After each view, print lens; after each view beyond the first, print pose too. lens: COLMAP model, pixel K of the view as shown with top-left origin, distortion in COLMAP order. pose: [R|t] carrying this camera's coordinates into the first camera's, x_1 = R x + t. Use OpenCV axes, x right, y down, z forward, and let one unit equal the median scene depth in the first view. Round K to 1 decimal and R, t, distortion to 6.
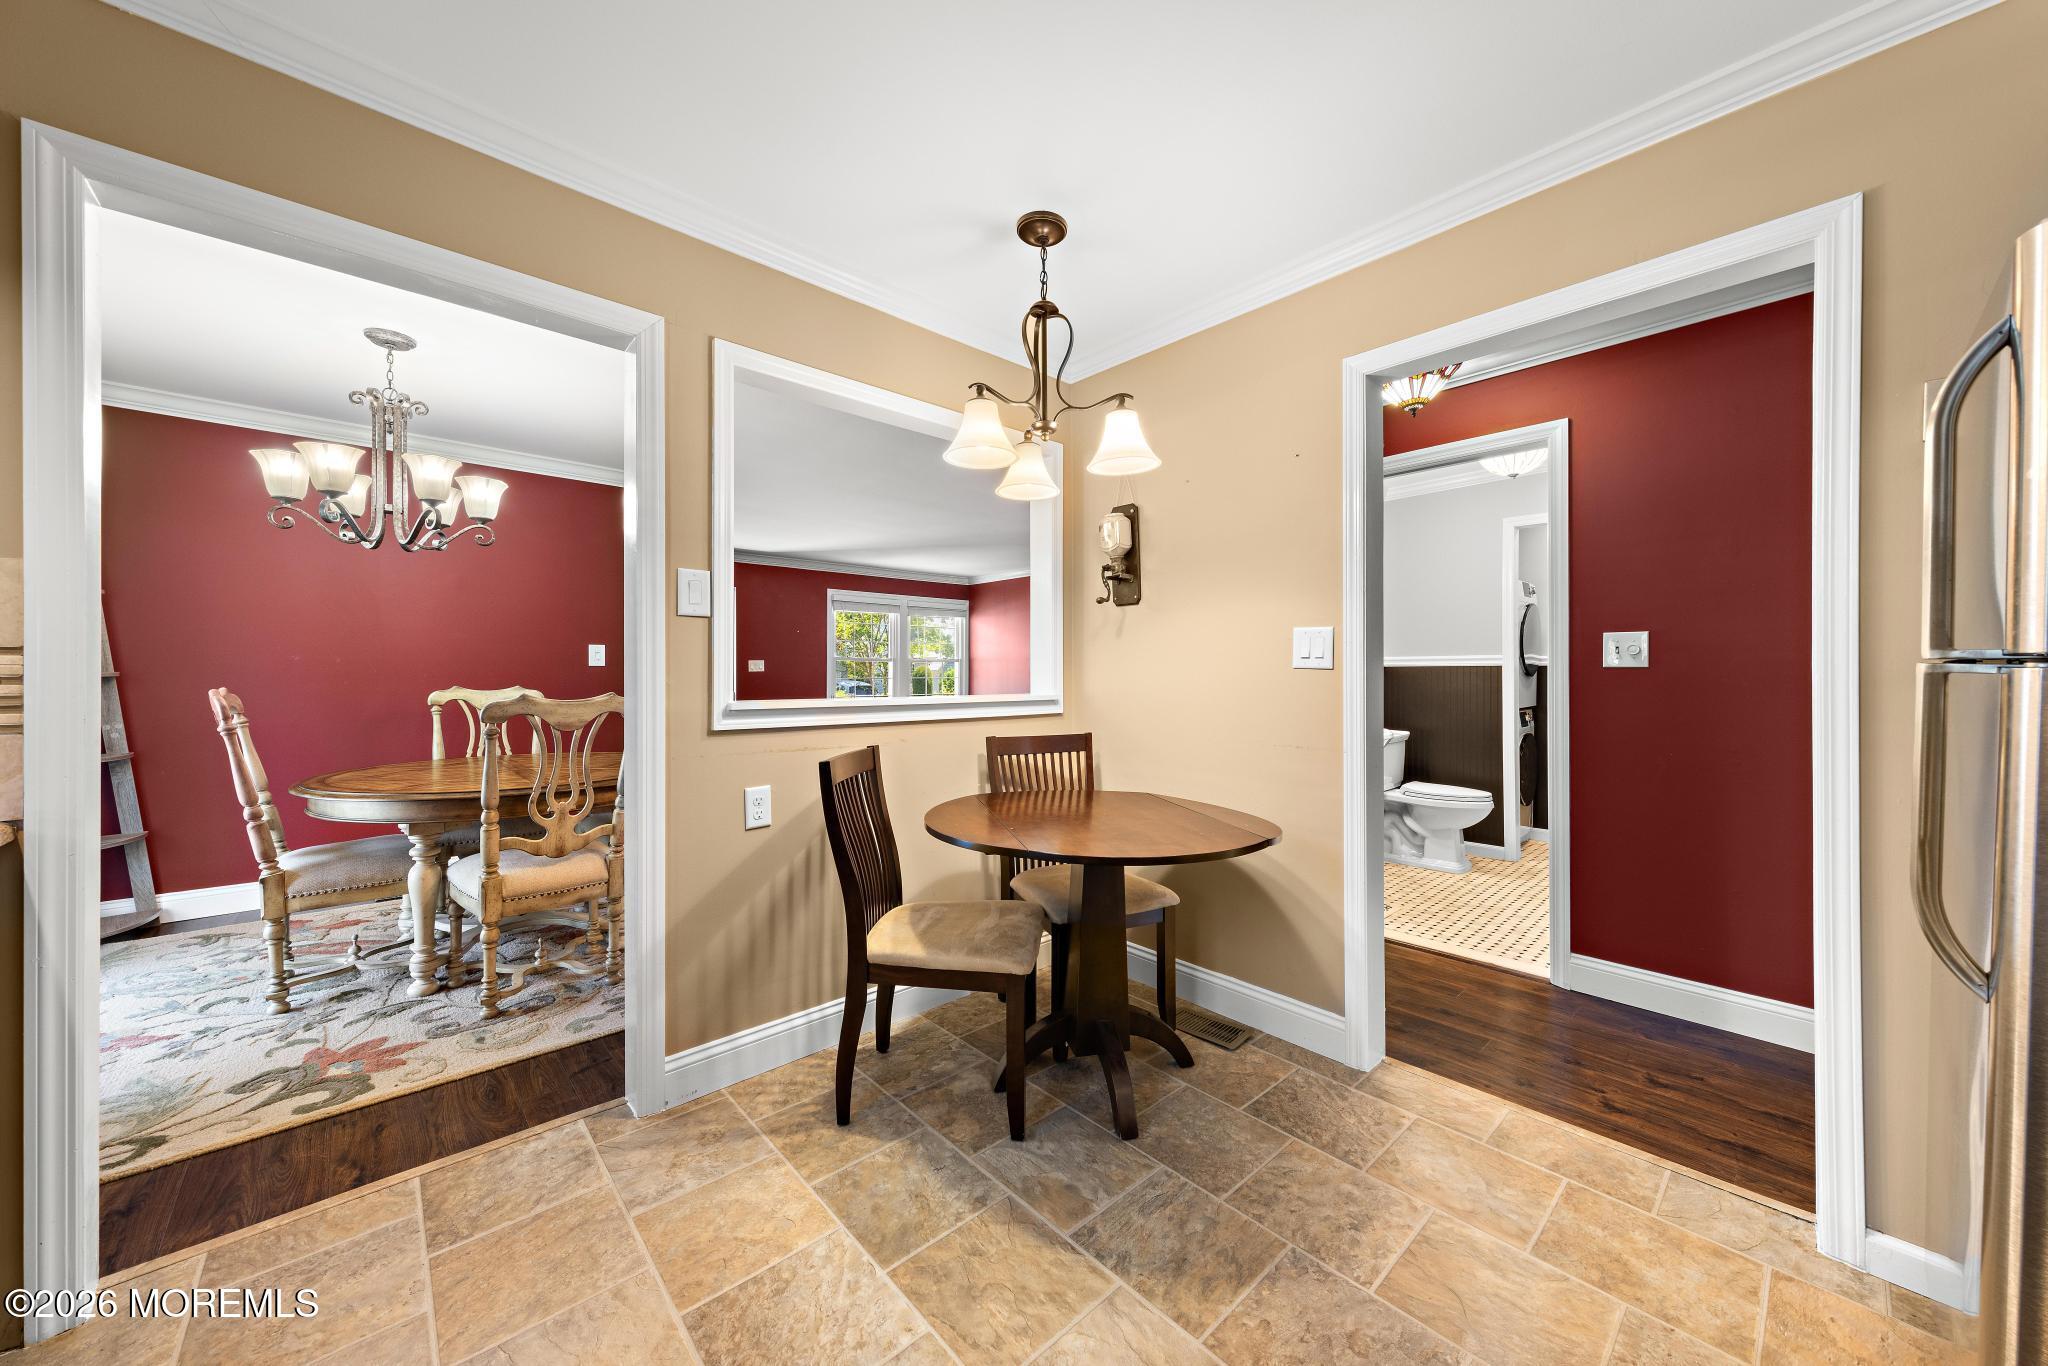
lens RADIAL K [[746.3, 0, 1041.4], [0, 746.3, 673.4], [0, 0, 1]] dist [0.020282, 0.000043]
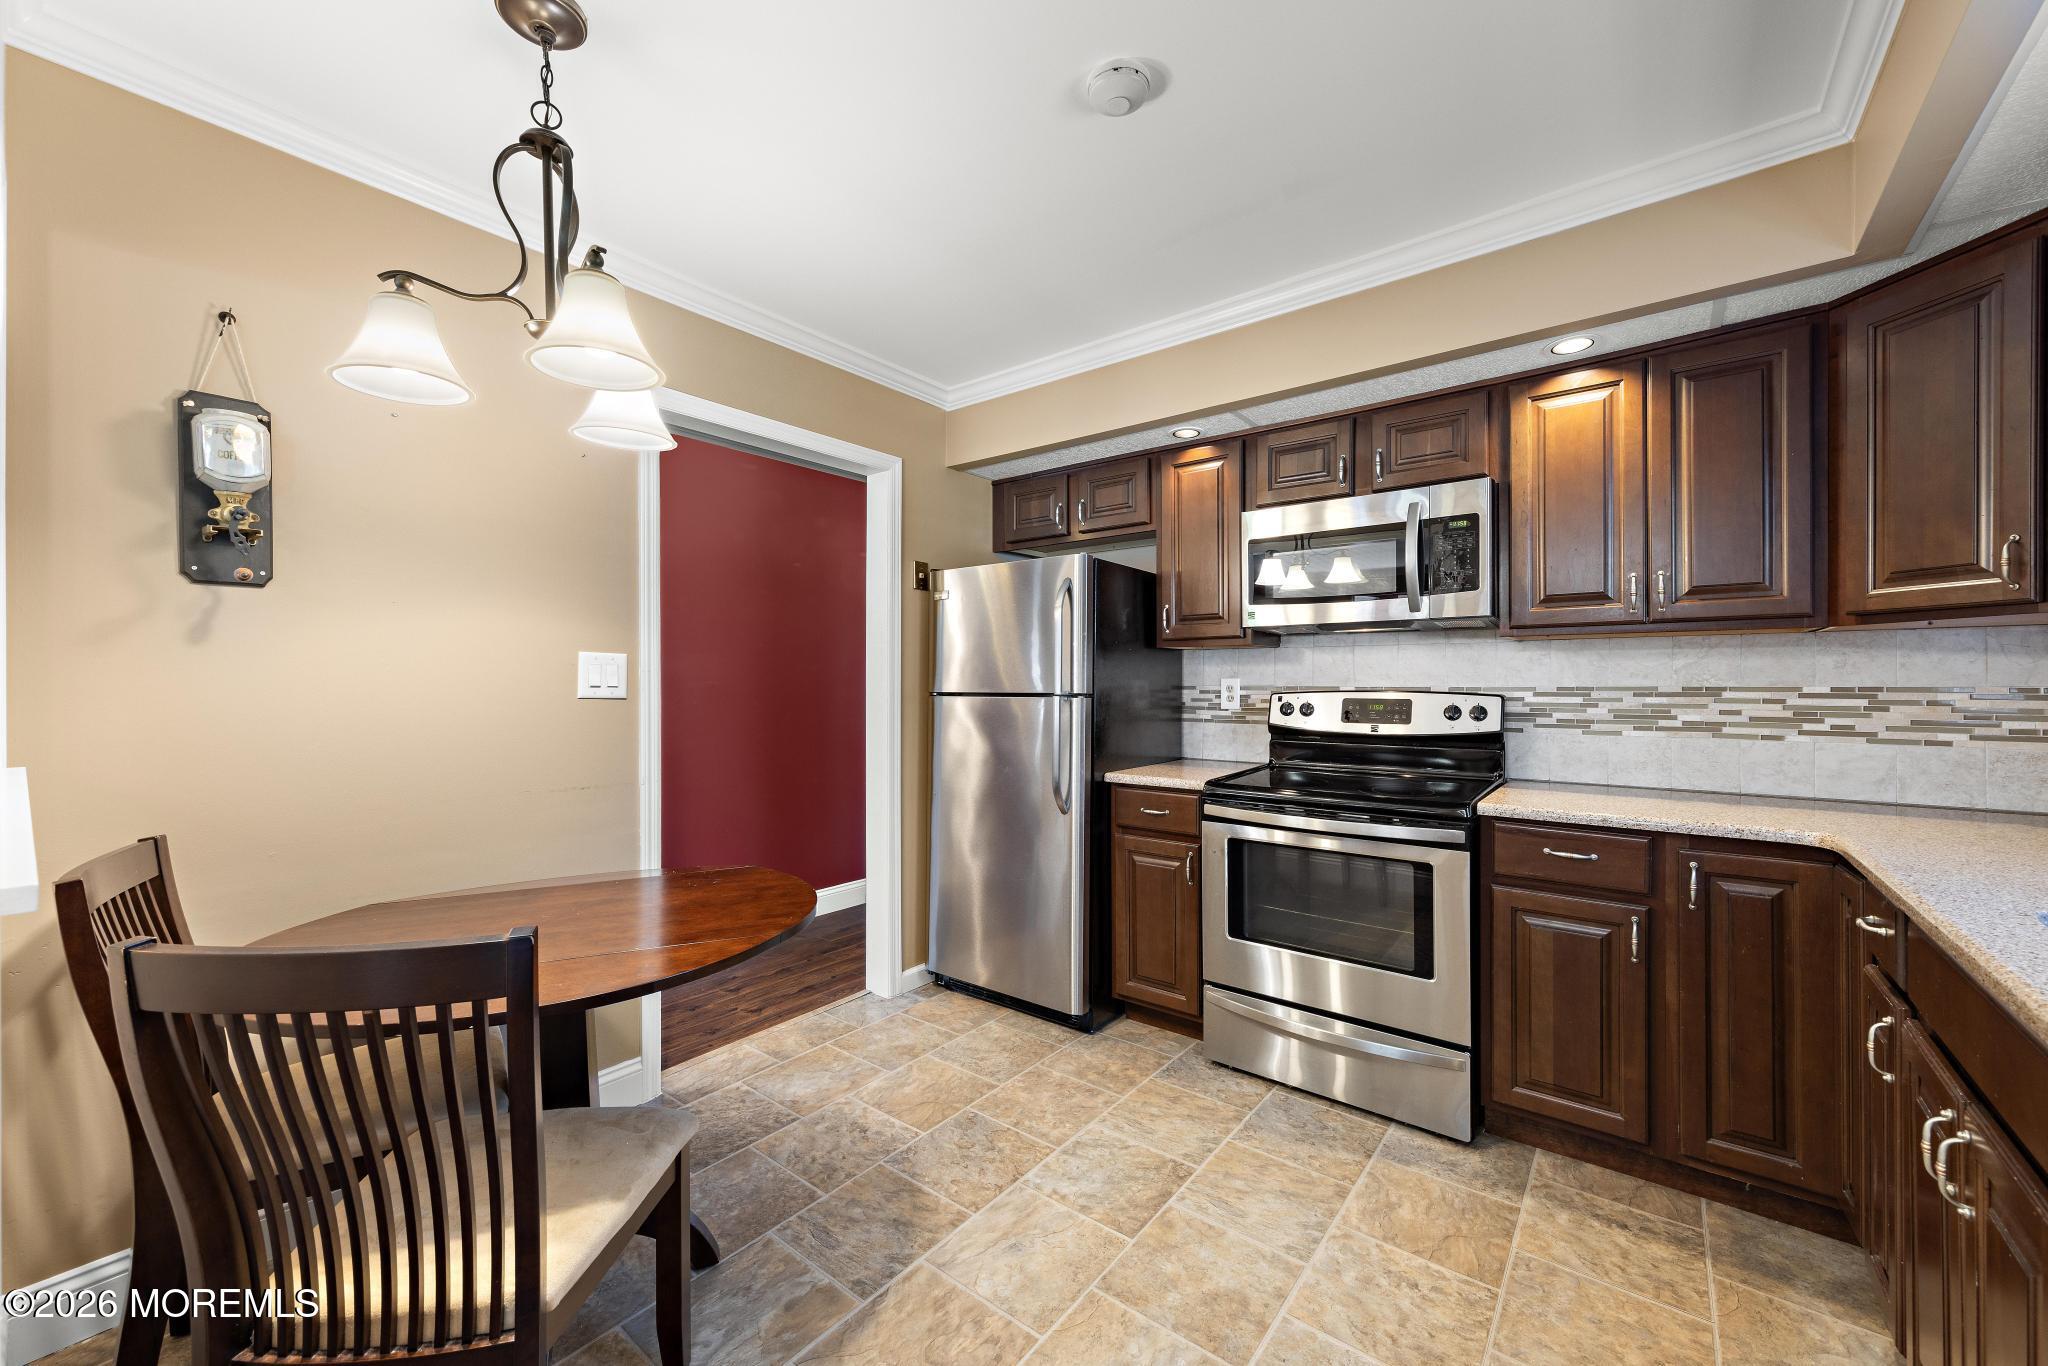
lens RADIAL K [[801.3, 0, 1014.8], [0, 801.3, 683.3], [0, 0, 1]] dist [0.006861, -0.000835]
pose [[-0.152691, 0.004086, 0.988266, -0.988270], [0.007354, 0.999968, -0.002998, -0.026893], [-0.988247, 0.006810, -0.152716, 0.953073]]
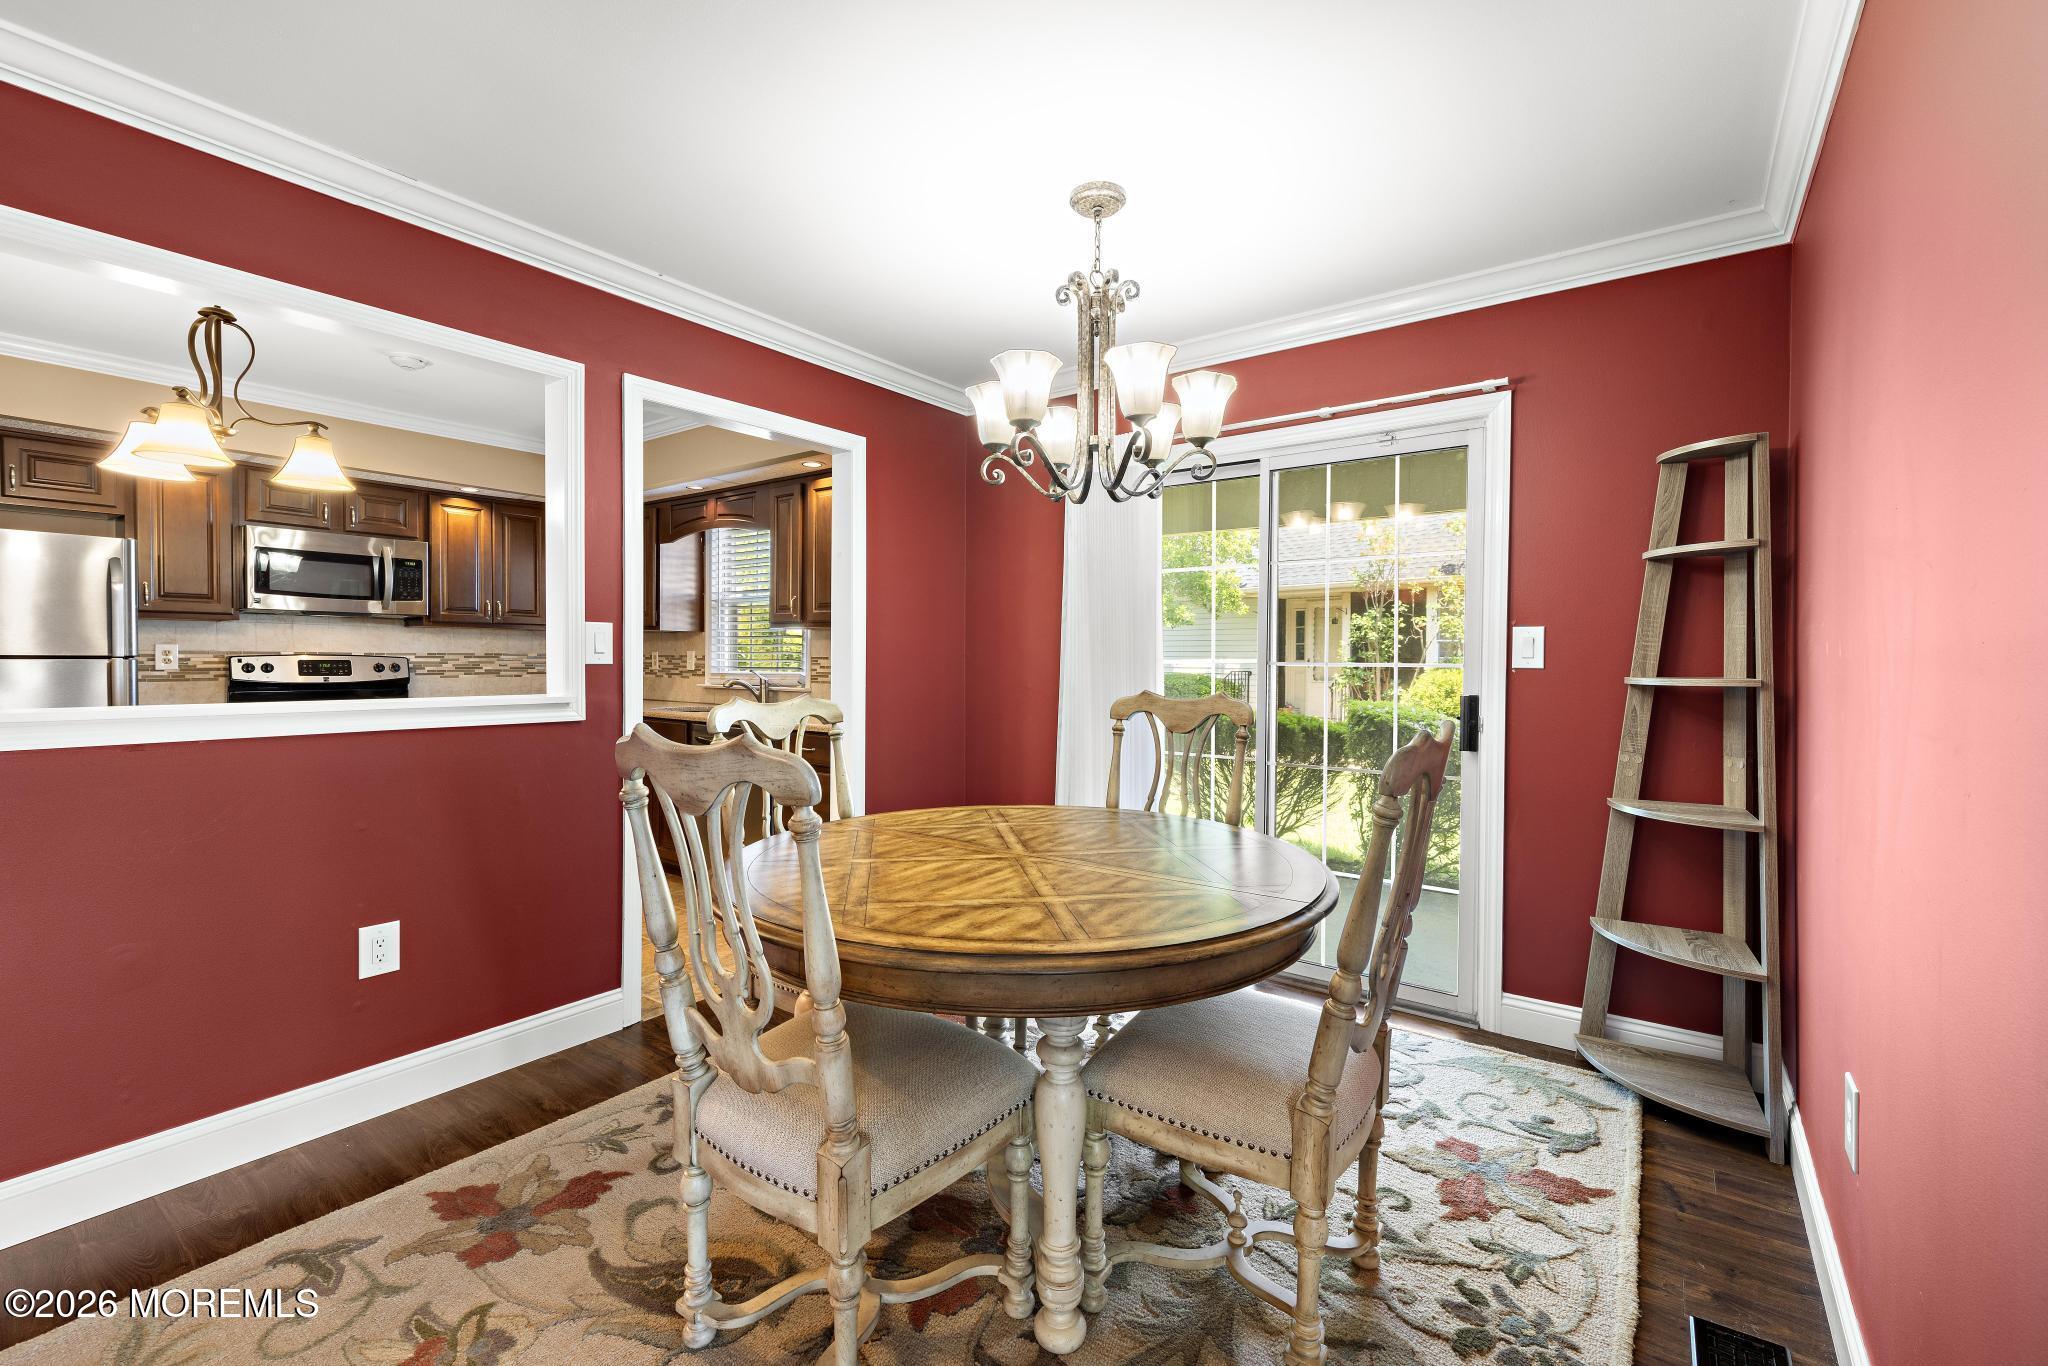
lens RADIAL K [[817.4, 0, 1015.0], [0, 817.4, 665.5], [0, 0, 1]] dist [-0.002033, -0.000253]
pose [[-0.975974, -0.000334, -0.217888, -1.034832], [-0.003187, 0.999914, 0.012743, -0.017933], [0.217865, 0.013132, -0.975891, 2.748698]]
